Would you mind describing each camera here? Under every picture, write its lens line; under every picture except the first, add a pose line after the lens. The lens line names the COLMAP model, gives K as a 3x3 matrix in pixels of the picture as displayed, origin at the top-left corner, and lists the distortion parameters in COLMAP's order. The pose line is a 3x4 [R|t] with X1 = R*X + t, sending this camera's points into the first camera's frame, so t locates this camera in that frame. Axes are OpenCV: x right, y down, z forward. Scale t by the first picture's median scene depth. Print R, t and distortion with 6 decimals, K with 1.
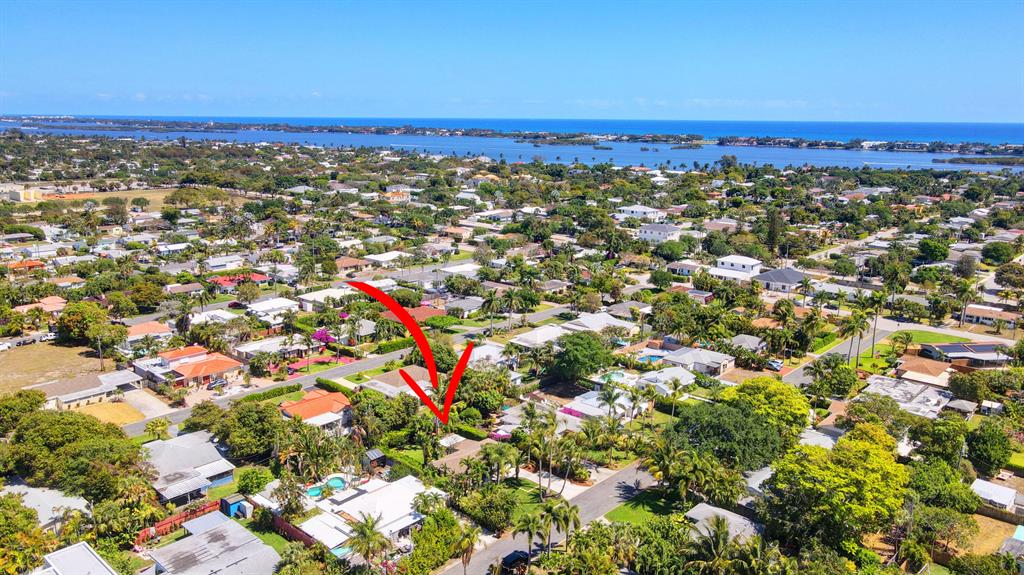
lens RADIAL K [[756.4, 0, 512.0], [0, 756.4, 287.5], [0, 0, 1]] dist [-0.013283, 0.050352]
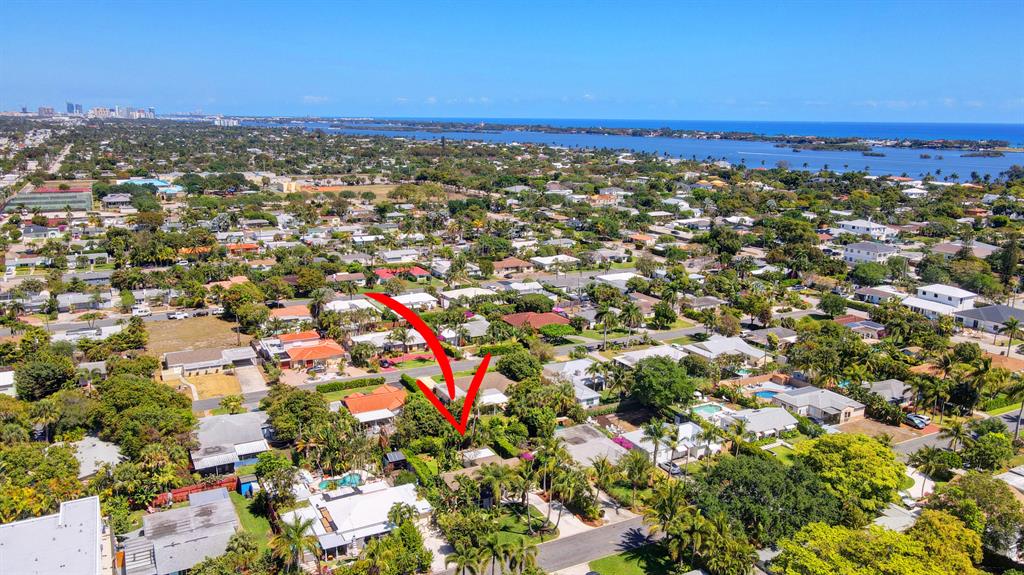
lens RADIAL K [[756.4, 0, 512.0], [0, 756.4, 287.5], [0, 0, 1]] dist [-0.013283, 0.050352]
pose [[0.942058, 0.076317, -0.326652, 0.153705], [-0.077208, 0.996962, 0.010256, -0.014152], [0.326443, 0.015559, 0.945089, 0.055754]]
